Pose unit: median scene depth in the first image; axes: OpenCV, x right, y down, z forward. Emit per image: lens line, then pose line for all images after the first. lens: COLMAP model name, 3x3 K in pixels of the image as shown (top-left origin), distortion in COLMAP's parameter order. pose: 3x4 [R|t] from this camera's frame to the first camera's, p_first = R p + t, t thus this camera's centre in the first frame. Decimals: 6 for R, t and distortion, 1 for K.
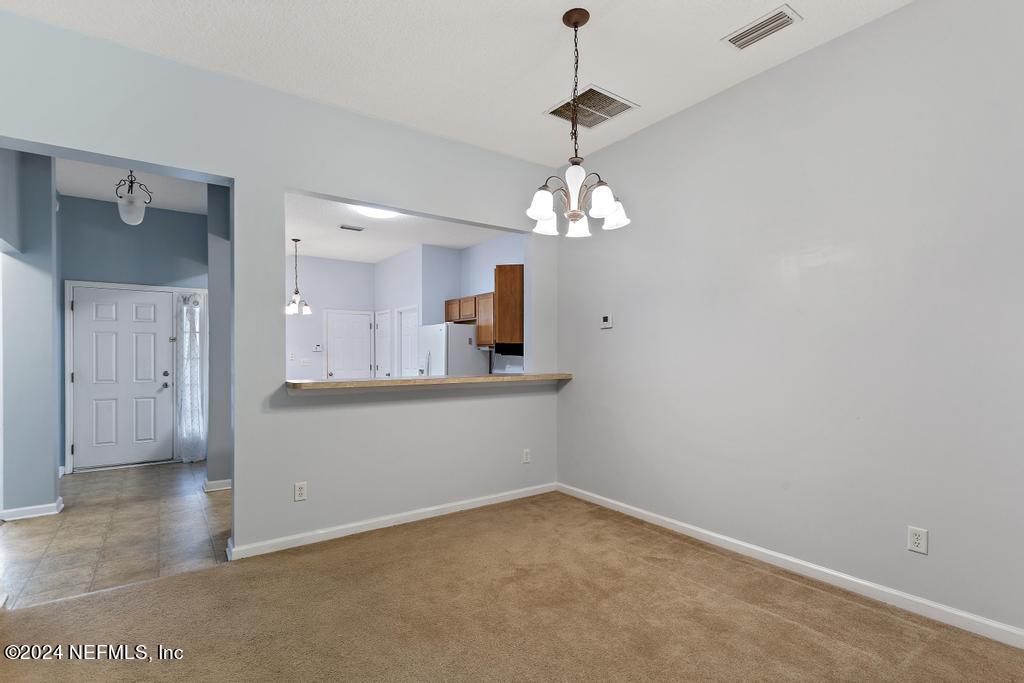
lens RADIAL K [[491.1, 0, 506.9], [0, 491.1, 348.7], [0, 0, 1]] dist [0.000828, -0.000188]
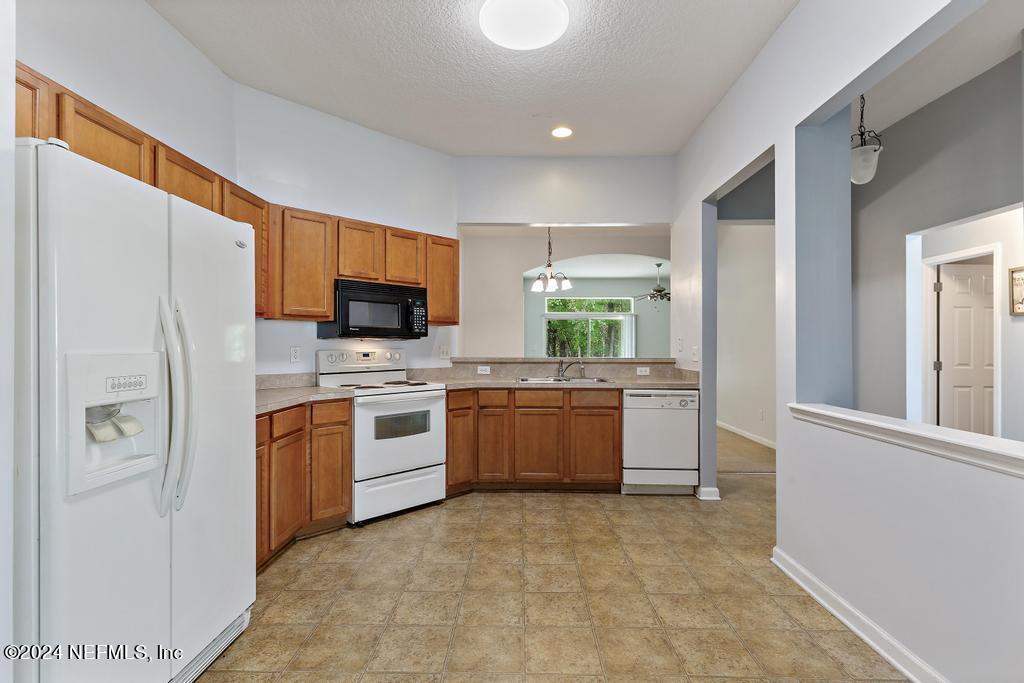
lens RADIAL K [[491.1, 0, 506.9], [0, 491.1, 348.7], [0, 0, 1]] dist [0.000828, -0.000188]
pose [[-0.798948, -0.000067, 0.601400, -0.428253], [-0.003008, 0.999988, -0.003884, 0.024305], [-0.601392, -0.004912, -0.798939, 1.121776]]
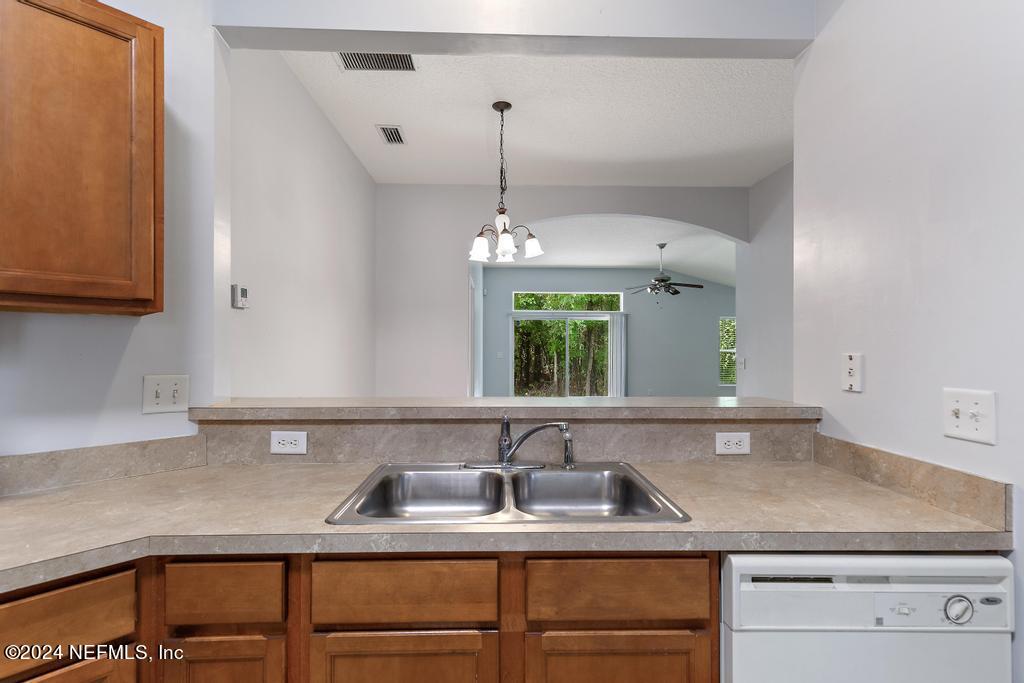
lens RADIAL K [[474.6, 0, 509.1], [0, 474.6, 345.7], [0, 0, 1]] dist [0.001369, 0.000195]
pose [[-0.827939, 0.004959, 0.560796, -0.221754], [-0.004890, 0.999859, -0.016062, 0.008174], [-0.560797, -0.016041, -0.827798, 0.746507]]
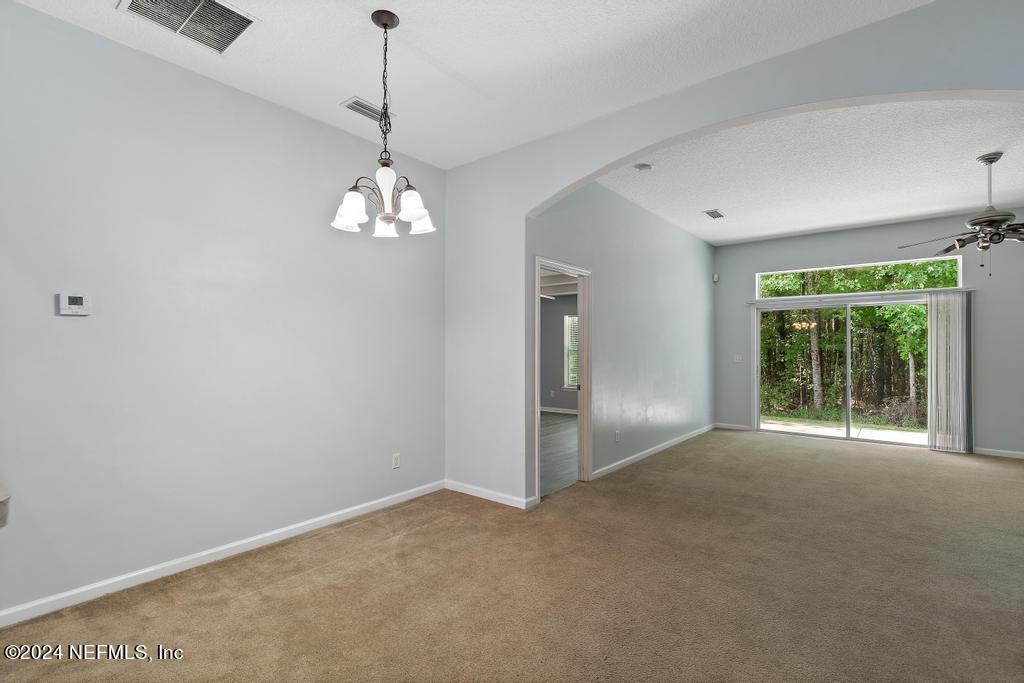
lens RADIAL K [[470.4, 0, 512.0], [0, 470.4, 341.5], [0, 0, 1]] dist [-0.012550, 0.000127]
pose [[-0.249823, 0.013298, 0.968200, -0.294441], [-0.012029, 0.999786, -0.016836, -0.000762], [-0.968217, -0.015852, -0.249610, 0.368683]]
